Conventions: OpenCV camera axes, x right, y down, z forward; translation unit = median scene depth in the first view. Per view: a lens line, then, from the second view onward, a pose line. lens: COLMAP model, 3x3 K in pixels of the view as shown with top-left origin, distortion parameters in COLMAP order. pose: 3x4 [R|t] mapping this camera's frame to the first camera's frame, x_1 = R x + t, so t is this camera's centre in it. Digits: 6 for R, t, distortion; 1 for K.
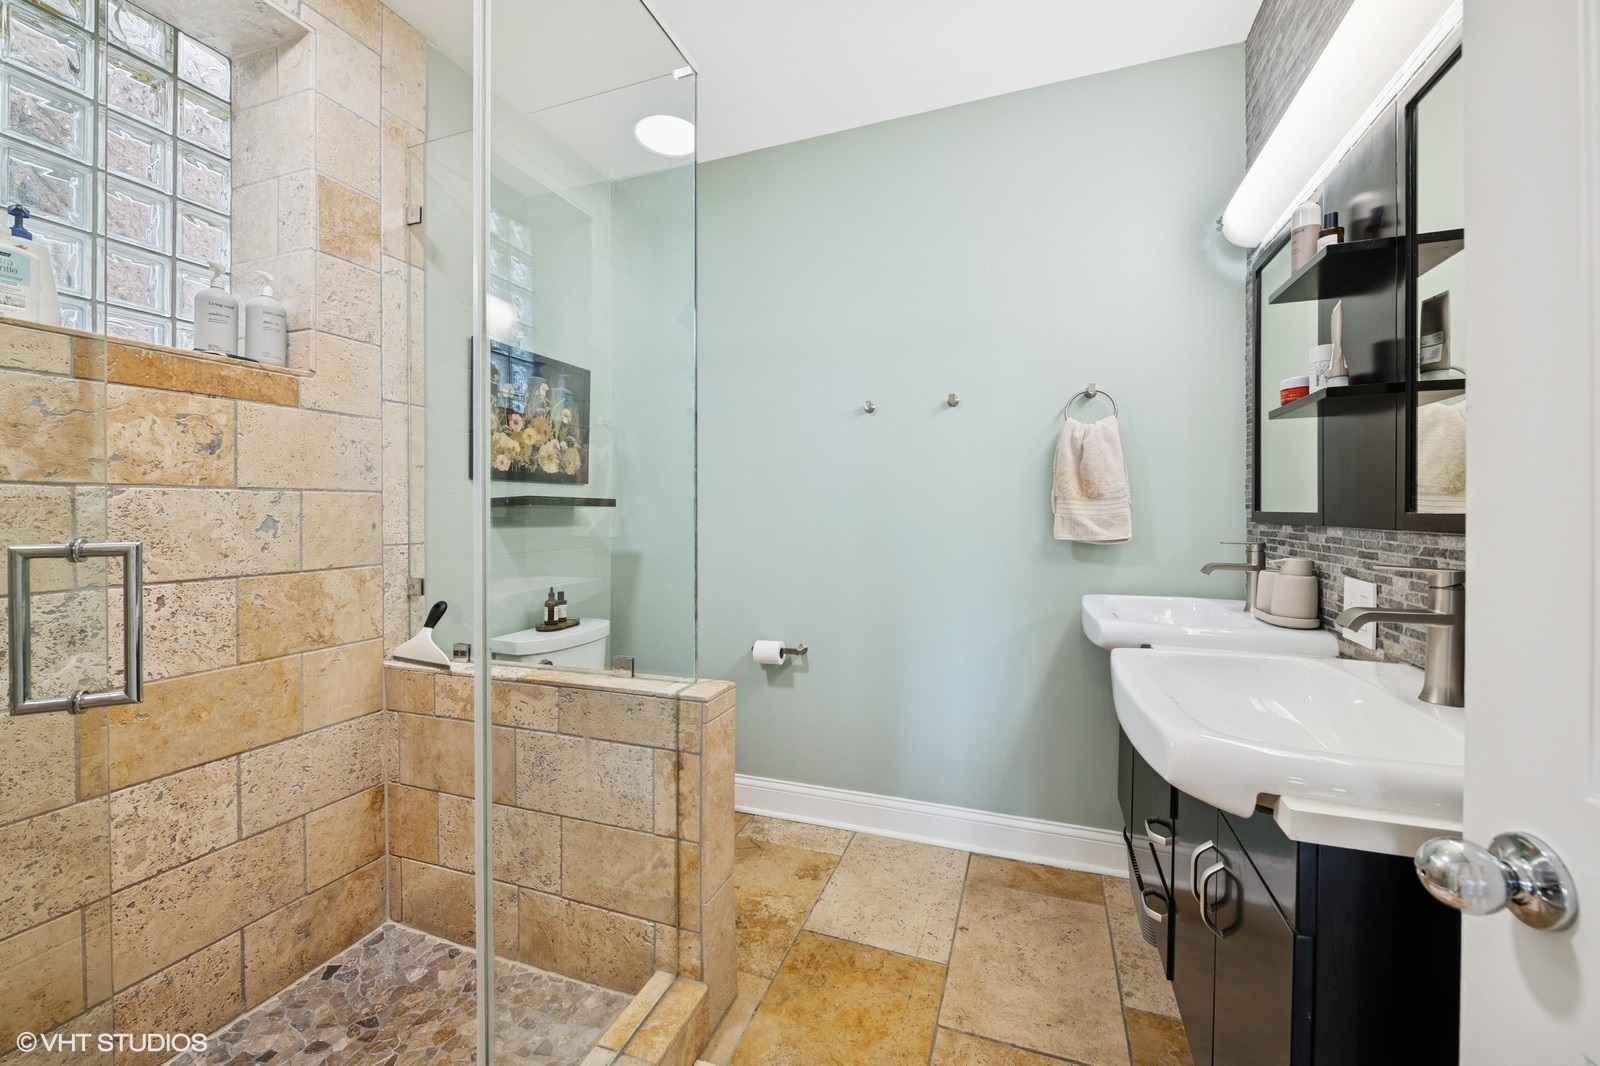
lens RADIAL K [[641.8, 0, 802.4], [0, 641.8, 521.1], [0, 0, 1]] dist [-0.001566, -0.000971]
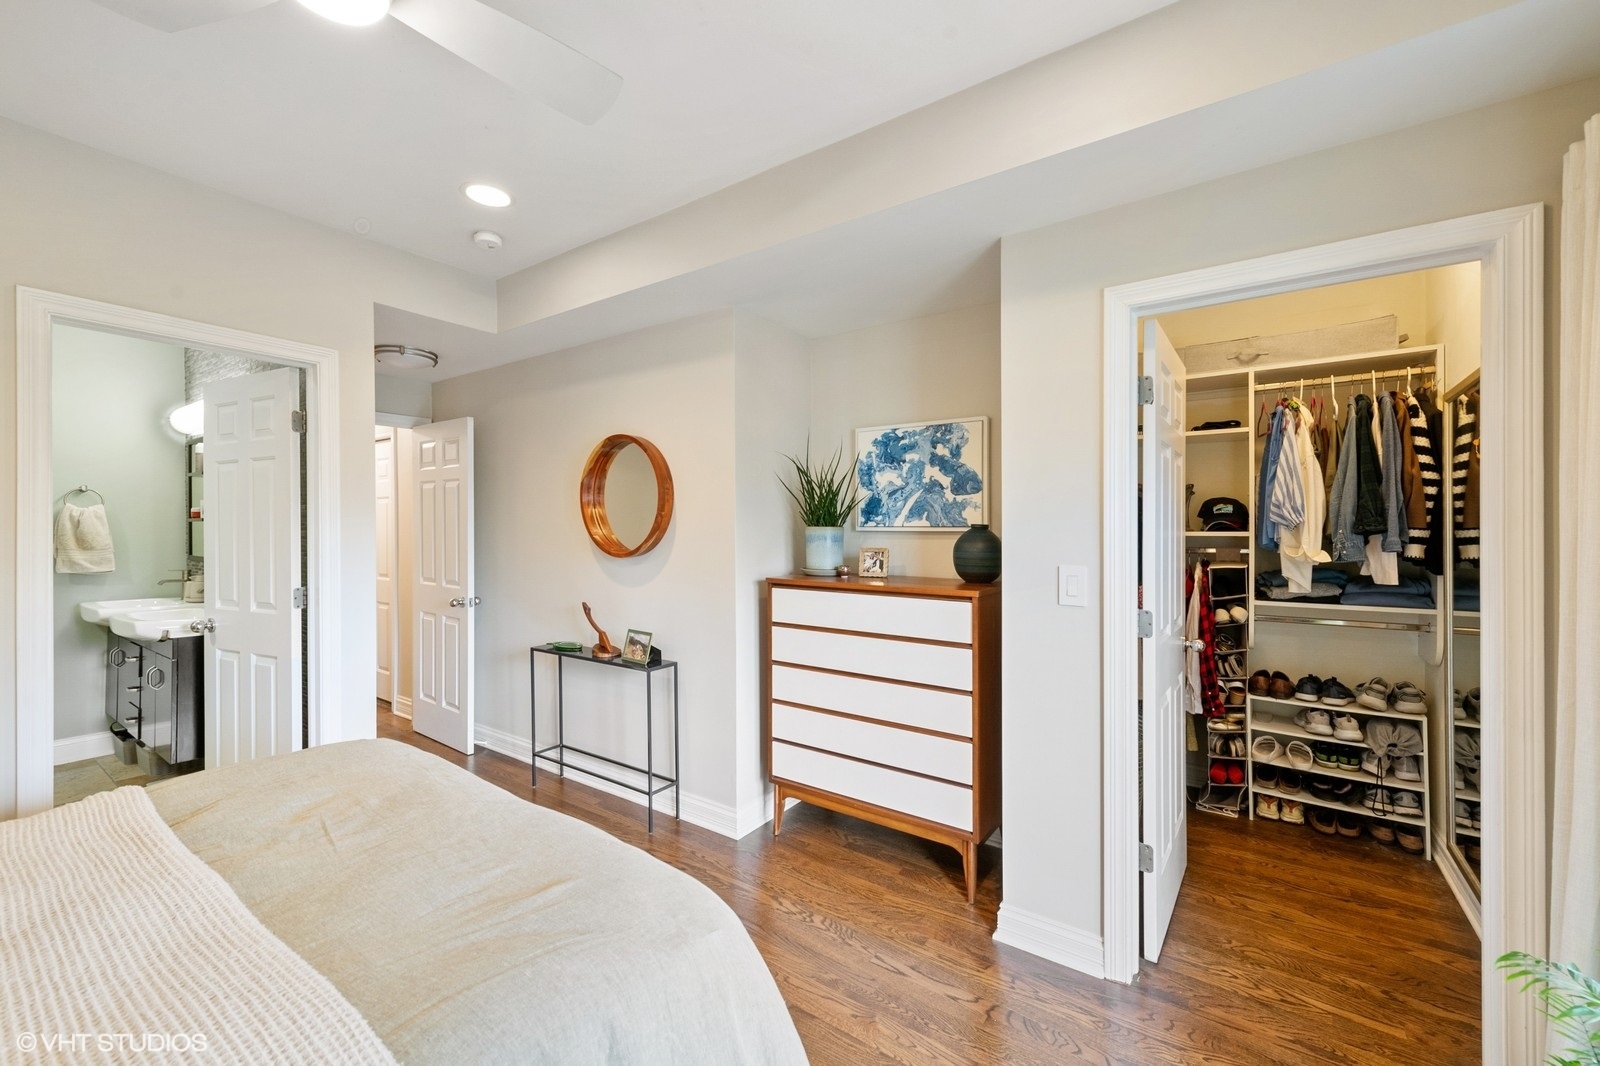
lens RADIAL K [[641.8, 0, 804.4], [0, 641.8, 538.8], [0, 0, 1]] dist [-0.001566, -0.000971]
pose [[0.260941, -0.002288, 0.965352, -0.768496], [0.015360, 0.999880, -0.001782, -0.031252], [-0.965233, 0.015293, 0.260945, -1.439995]]
